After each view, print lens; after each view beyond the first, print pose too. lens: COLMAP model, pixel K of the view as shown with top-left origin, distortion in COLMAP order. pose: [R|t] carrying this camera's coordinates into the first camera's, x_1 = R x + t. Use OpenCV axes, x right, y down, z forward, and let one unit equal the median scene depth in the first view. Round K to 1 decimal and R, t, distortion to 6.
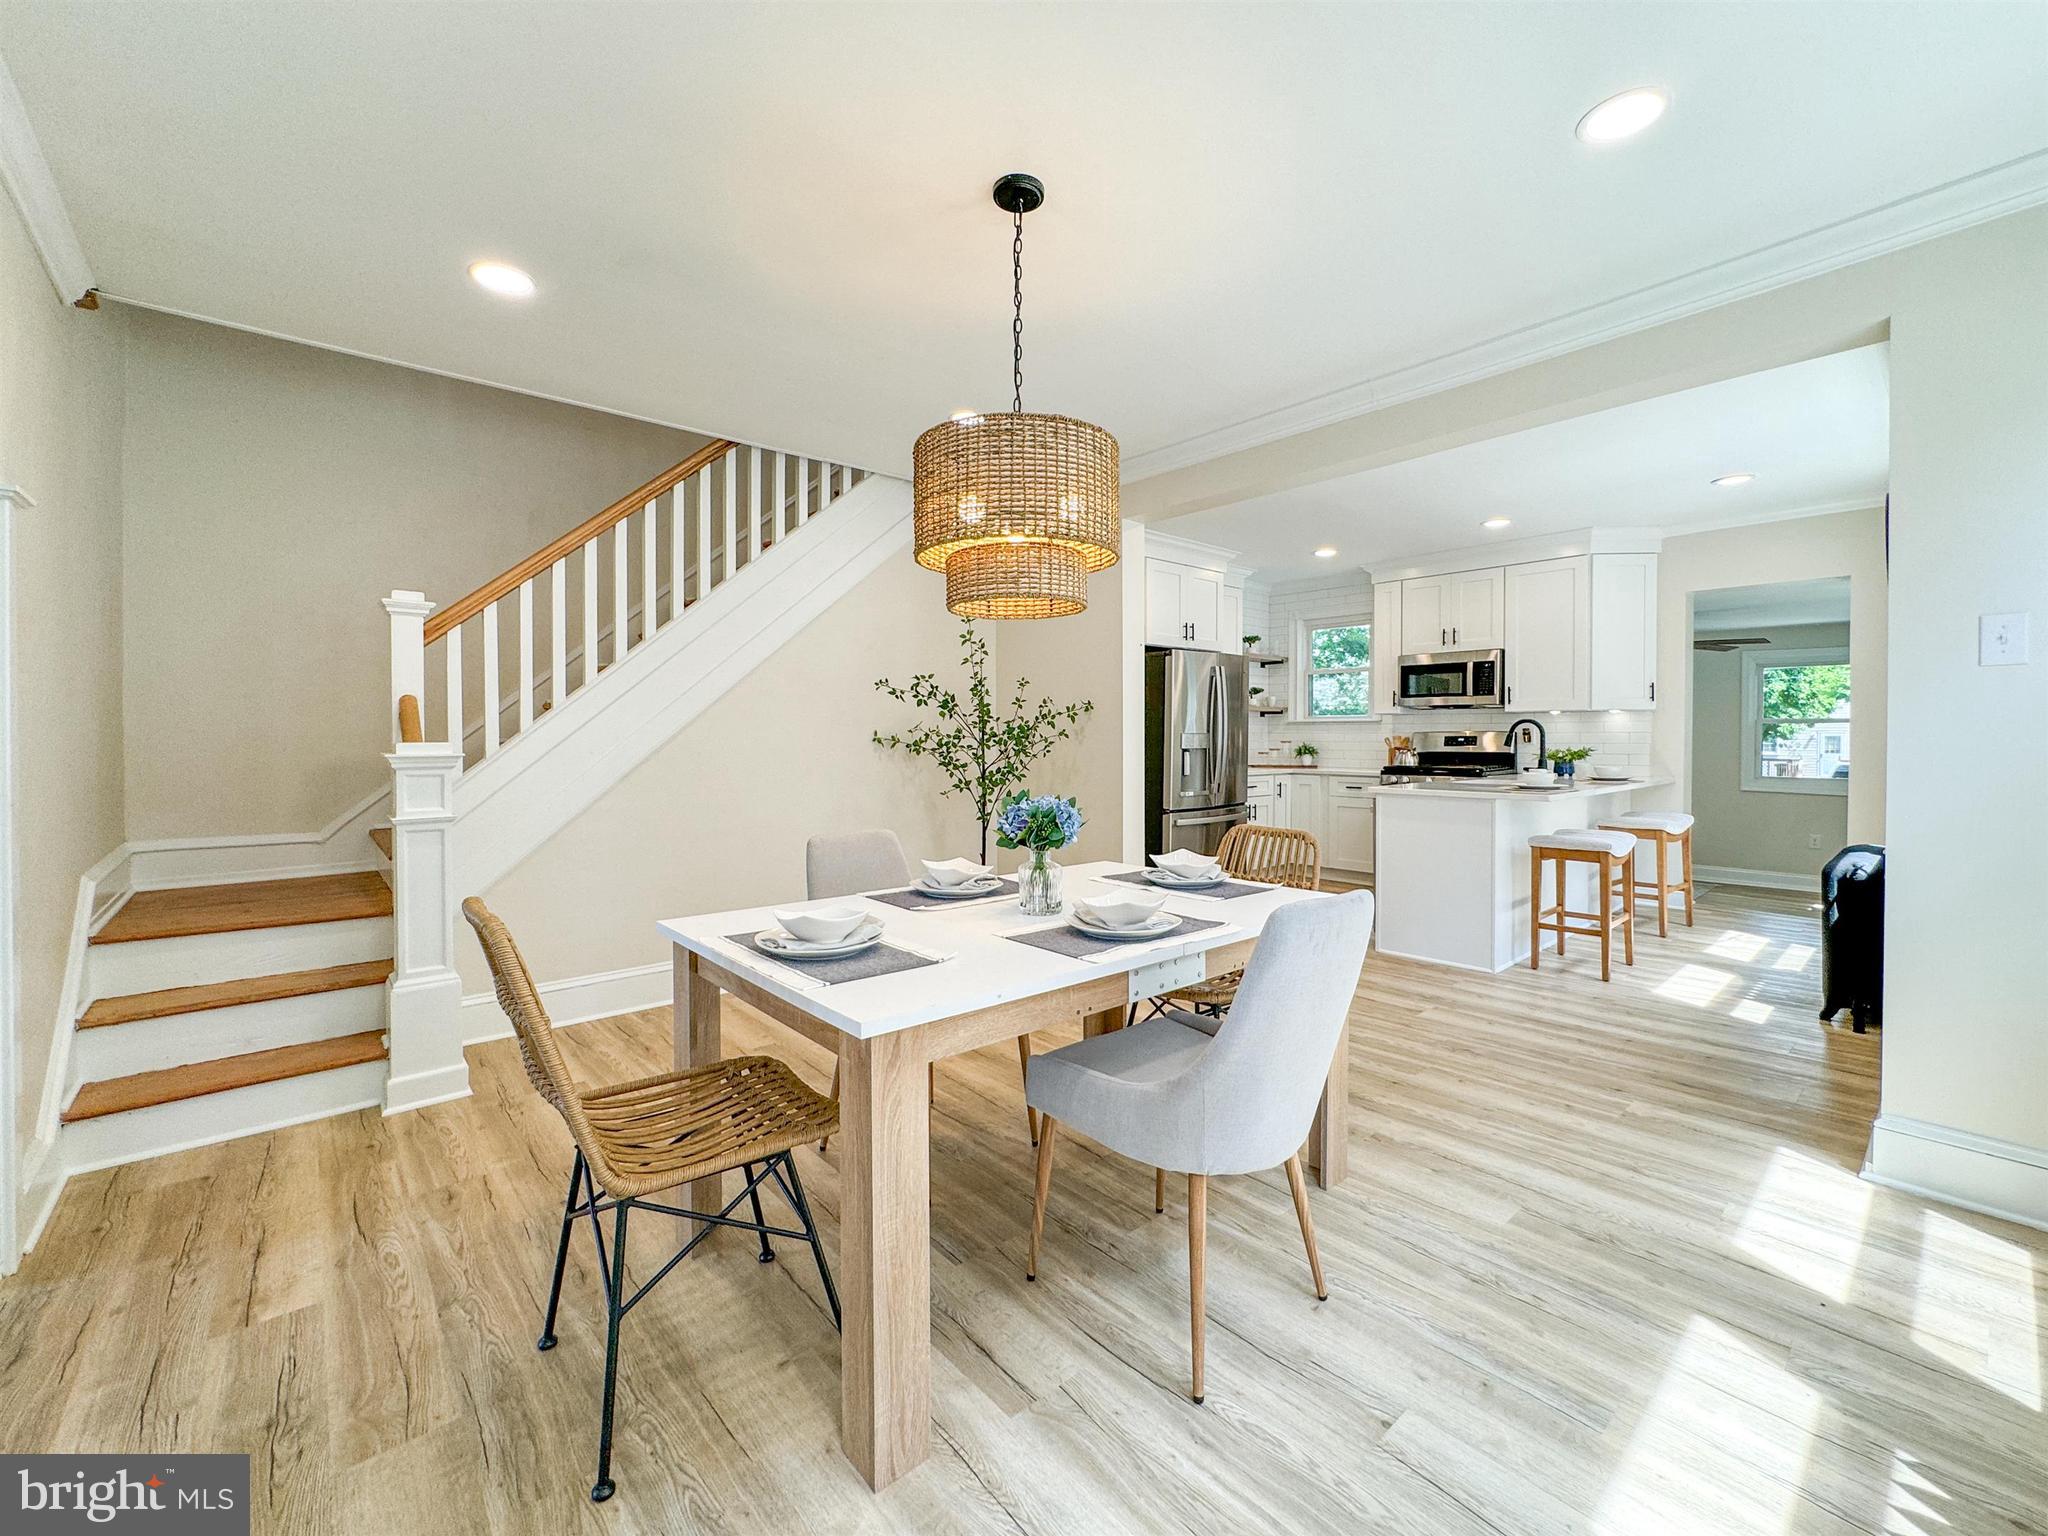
lens RADIAL K [[852.5, 0, 1024.0], [0, 852.5, 768.0], [0, 0, 1]] dist [-0.002523, -0.000380]
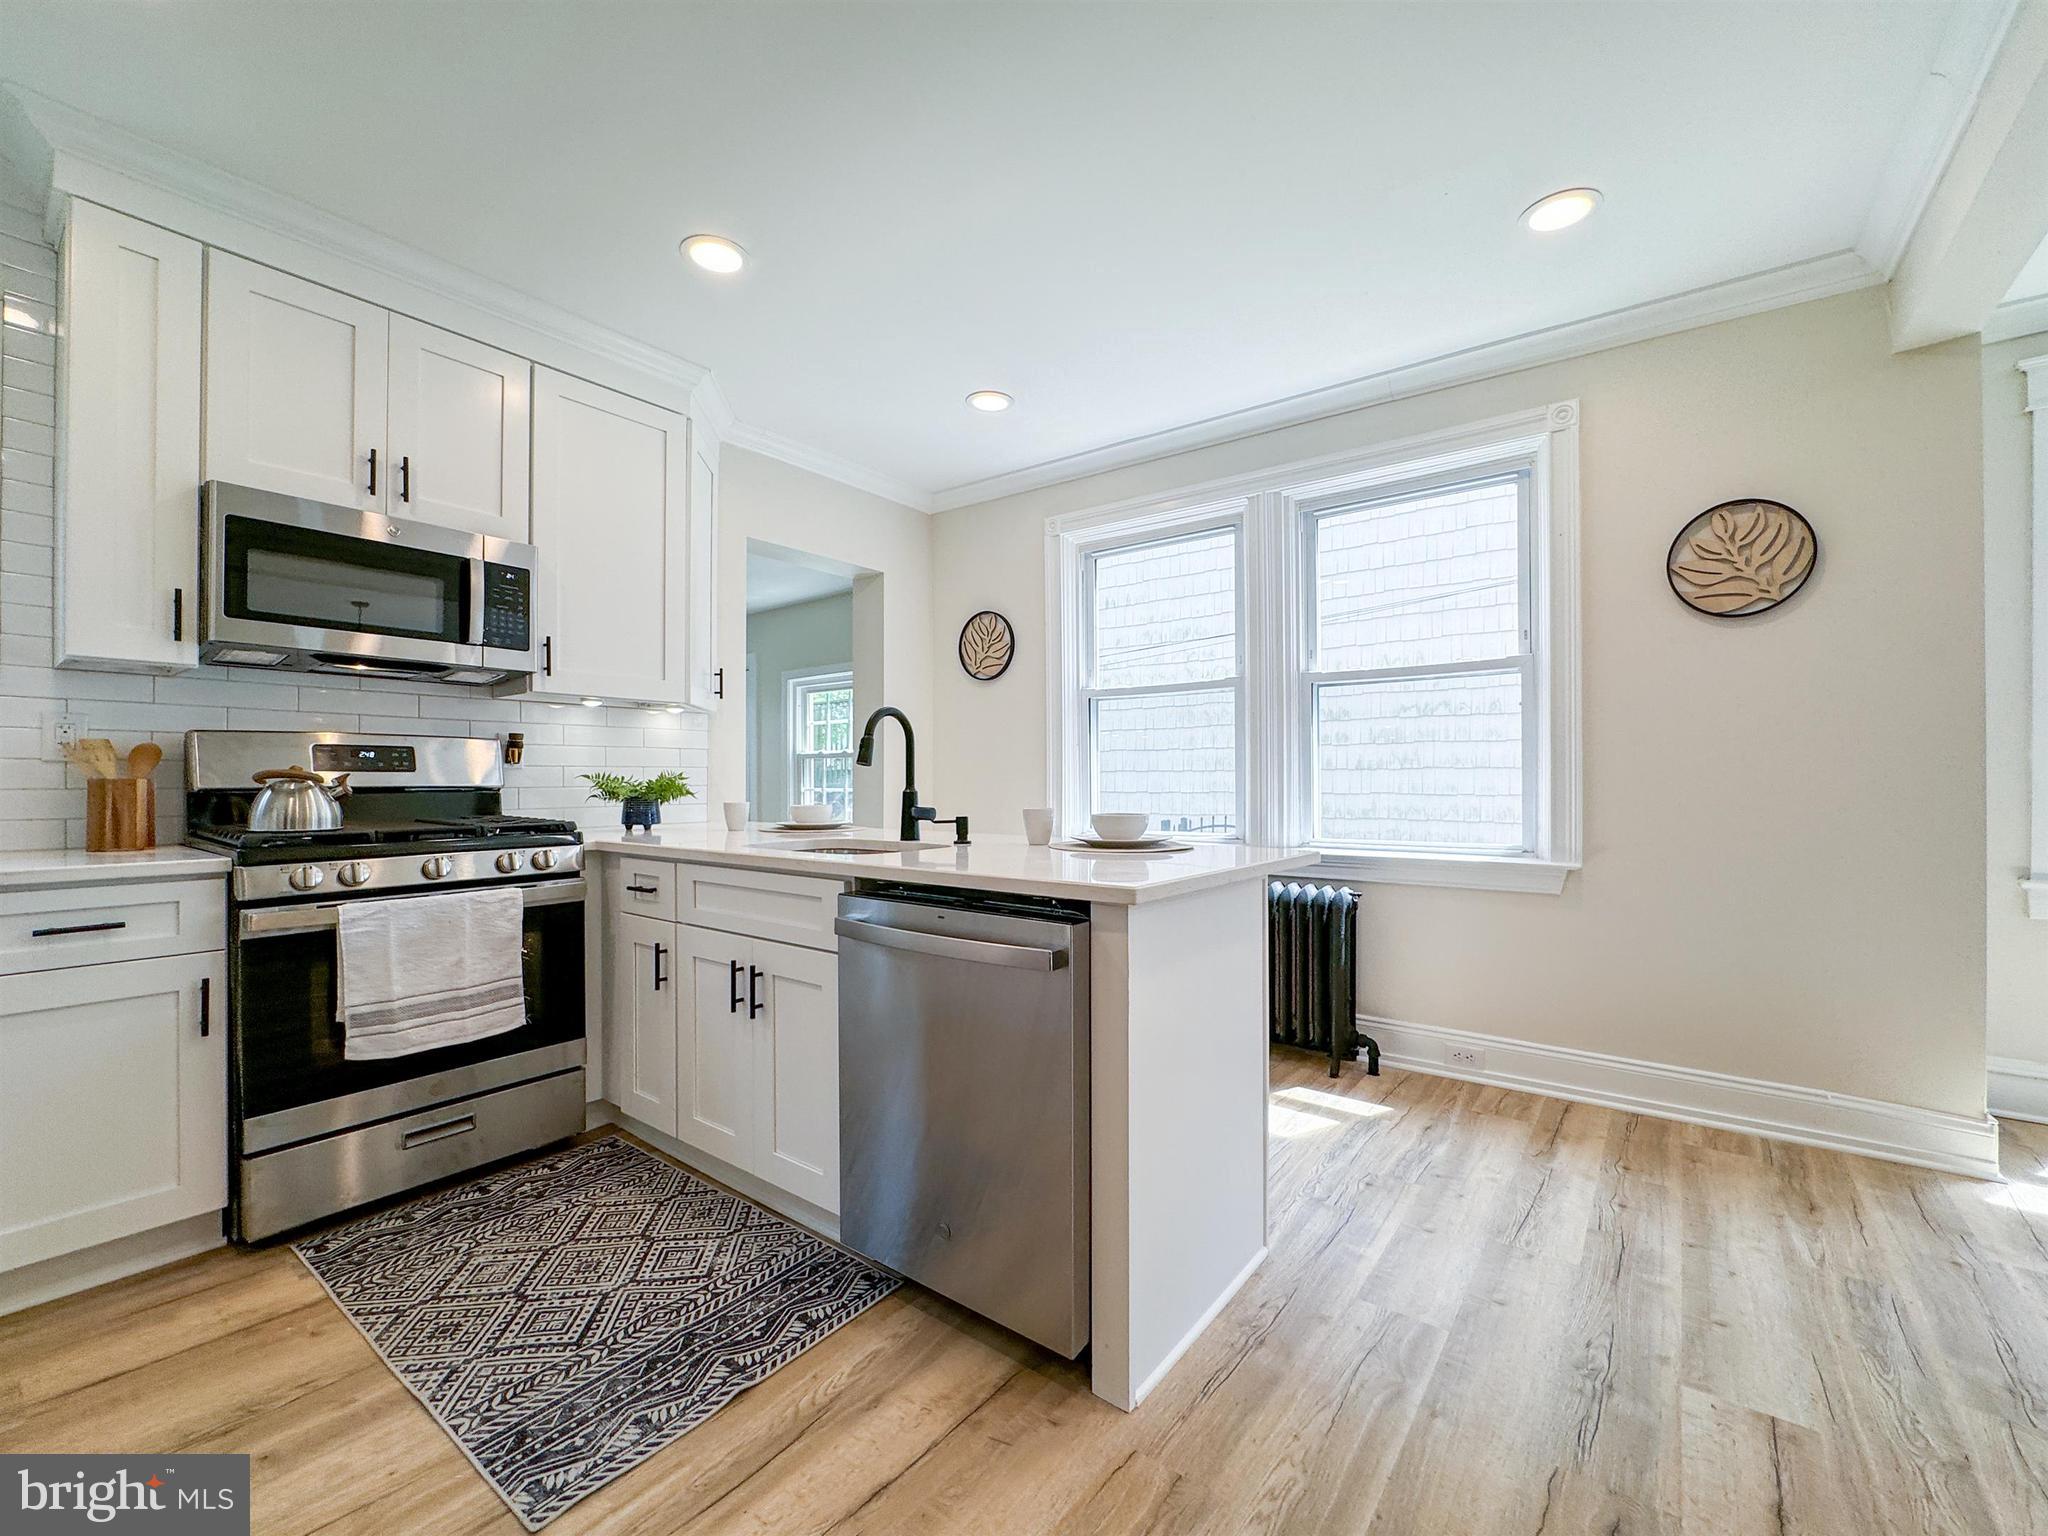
lens RADIAL K [[852.5, 0, 1024.0], [0, 852.5, 768.0], [0, 0, 1]] dist [-0.002523, -0.000380]
pose [[-0.191922, 0.008781, 0.981371, 0.136380], [0.037279, 0.999304, -0.001651, -0.026278], [-0.980702, 0.036268, -0.192116, 1.347326]]
